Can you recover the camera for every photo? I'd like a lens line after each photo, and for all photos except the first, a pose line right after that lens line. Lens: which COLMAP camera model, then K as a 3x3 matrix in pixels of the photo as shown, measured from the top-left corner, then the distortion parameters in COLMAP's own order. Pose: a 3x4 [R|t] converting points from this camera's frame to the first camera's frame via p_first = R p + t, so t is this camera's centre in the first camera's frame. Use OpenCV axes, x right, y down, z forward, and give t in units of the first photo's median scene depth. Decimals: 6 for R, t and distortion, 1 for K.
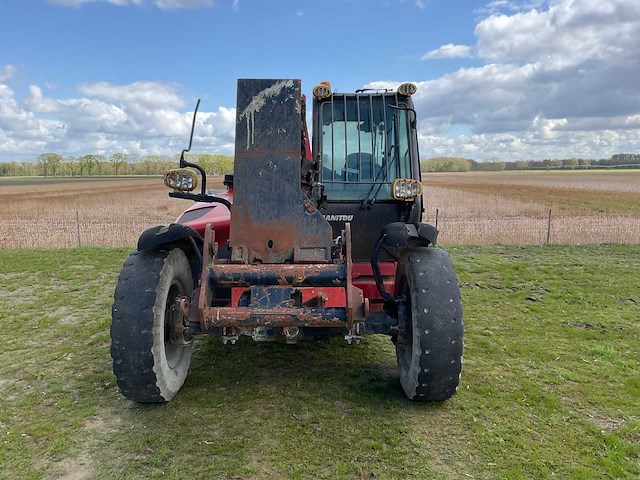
lens RADIAL K [[533.9, 0, 319.4], [0, 533.9, 244.0], [0, 0, 1]] dist [0.049114, -0.077595]
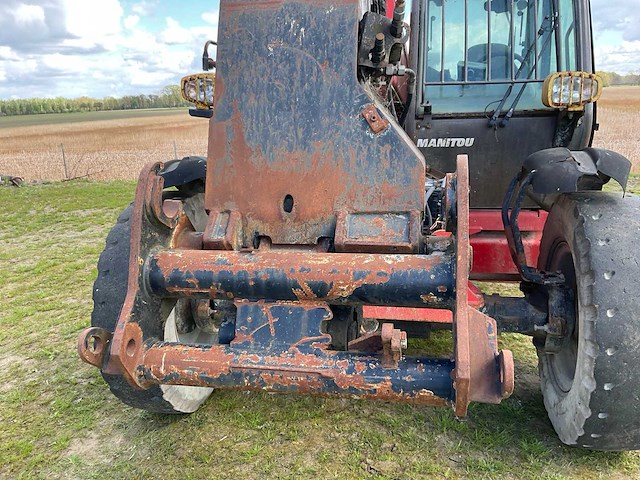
lens RADIAL K [[533.1, 0, 314.5], [0, 533.1, 240.8], [0, 0, 1]] dist [0.032145, -0.054445]
pose [[0.975677, 0.020815, -0.218223, 0.023392], [0.007842, 0.991530, 0.129639, -0.020065], [0.219073, -0.128197, 0.967250, 0.404694]]
